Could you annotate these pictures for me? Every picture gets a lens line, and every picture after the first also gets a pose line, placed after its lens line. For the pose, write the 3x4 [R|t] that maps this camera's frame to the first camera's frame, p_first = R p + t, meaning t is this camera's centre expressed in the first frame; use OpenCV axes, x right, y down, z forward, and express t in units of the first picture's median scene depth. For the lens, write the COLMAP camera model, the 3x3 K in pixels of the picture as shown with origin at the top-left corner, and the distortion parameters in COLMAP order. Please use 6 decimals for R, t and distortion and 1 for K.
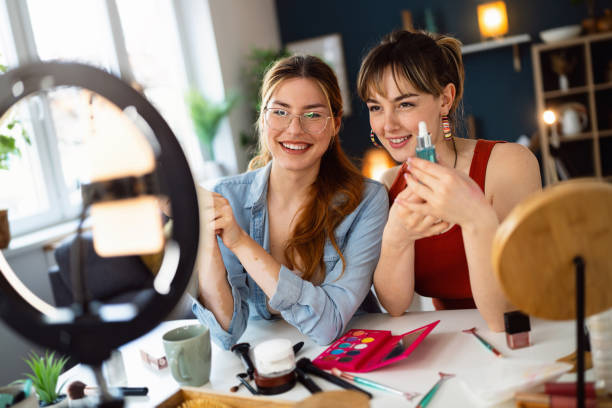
lens RADIAL K [[613.2, 0, 306.6], [0, 613.2, 202.5], [0, 0, 1]] dist [0.000067, 0.000000]
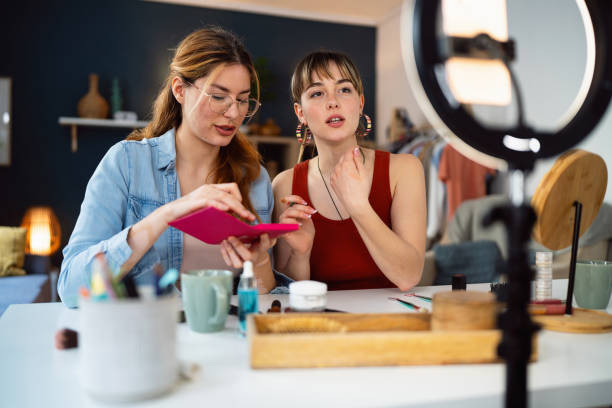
lens RADIAL K [[613.2, 0, 307.9], [0, 613.2, 205.8], [0, 0, 1]] dist [0.000067, 0.000000]
pose [[0.767536, 0.155787, 0.621787, -0.660485], [-0.049584, 0.981540, -0.184716, 0.271586], [-0.639086, 0.110945, 0.761092, 0.175639]]
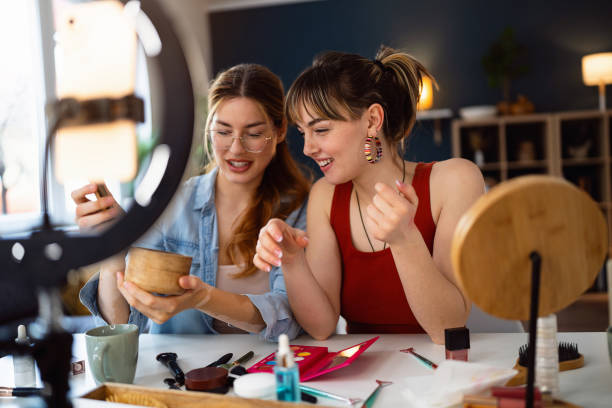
lens RADIAL K [[613.2, 0, 306.2], [0, 613.2, 198.5], [0, 0, 1]] dist [0.000067, 0.000000]
pose [[0.985848, 0.098000, 0.136013, -0.052398], [-0.081689, 0.989320, -0.120721, 0.100492], [-0.146391, 0.107902, 0.983324, 0.026642]]
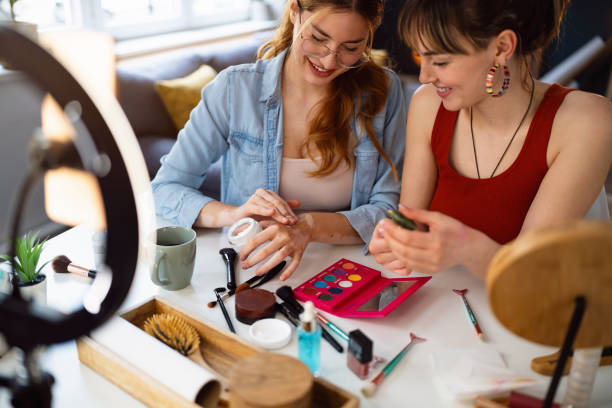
lens RADIAL K [[613.2, 0, 303.0], [0, 613.2, 200.9], [0, 0, 1]] dist [0.000067, 0.000000]
pose [[0.978224, 0.204340, -0.036381, 0.030399], [-0.188040, 0.946732, 0.261420, -0.131791], [0.087862, -0.248886, 0.964539, 0.084897]]
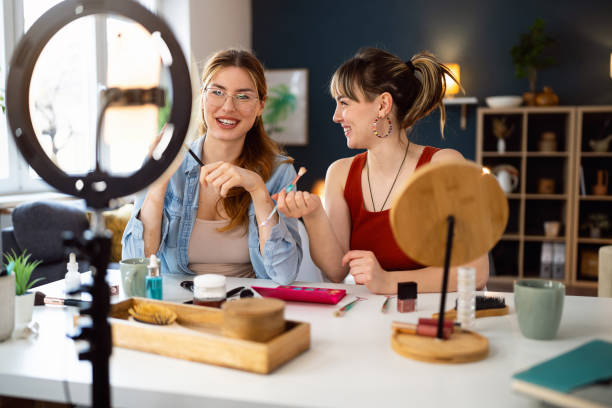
lens RADIAL K [[613.2, 0, 308.0], [0, 613.2, 201.7], [0, 0, 1]] dist [0.000067, 0.000000]
pose [[0.984816, 0.152699, 0.082592, 0.006953], [-0.146911, 0.986514, -0.072156, 0.131602], [-0.092497, 0.058927, 0.993968, -0.215704]]
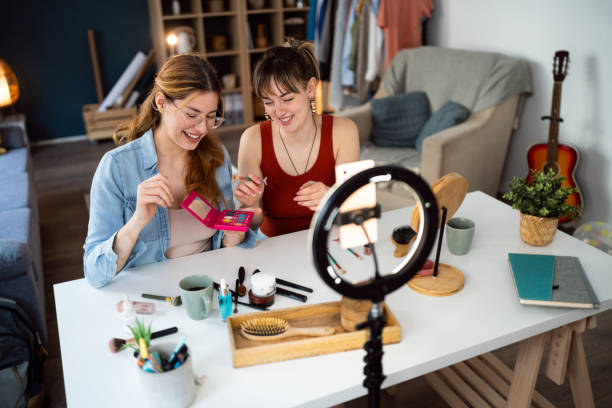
lens RADIAL K [[613.2, 0, 309.6], [0, 613.2, 213.7], [0, 0, 1]] dist [0.000067, 0.000000]
pose [[0.717946, -0.148681, 0.680035, -0.923529], [0.002117, 0.977385, 0.211457, -0.230801], [-0.696095, -0.150375, 0.702025, -0.144694]]
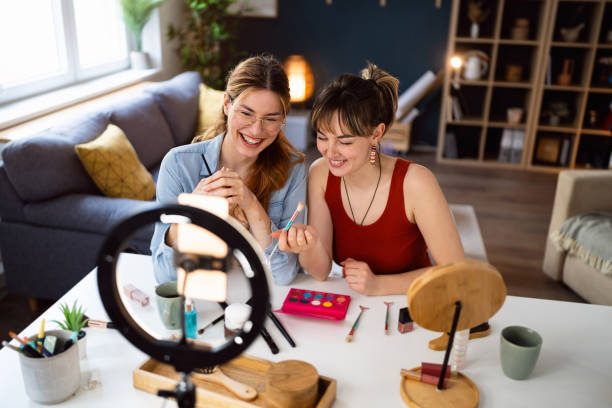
lens RADIAL K [[613.2, 0, 308.8], [0, 613.2, 206.3], [0, 0, 1]] dist [0.000067, 0.000000]
pose [[0.972839, 0.118012, 0.199144, -0.190858], [-0.159536, 0.965160, 0.207401, -0.277254], [-0.167730, -0.233538, 0.957772, -0.276193]]
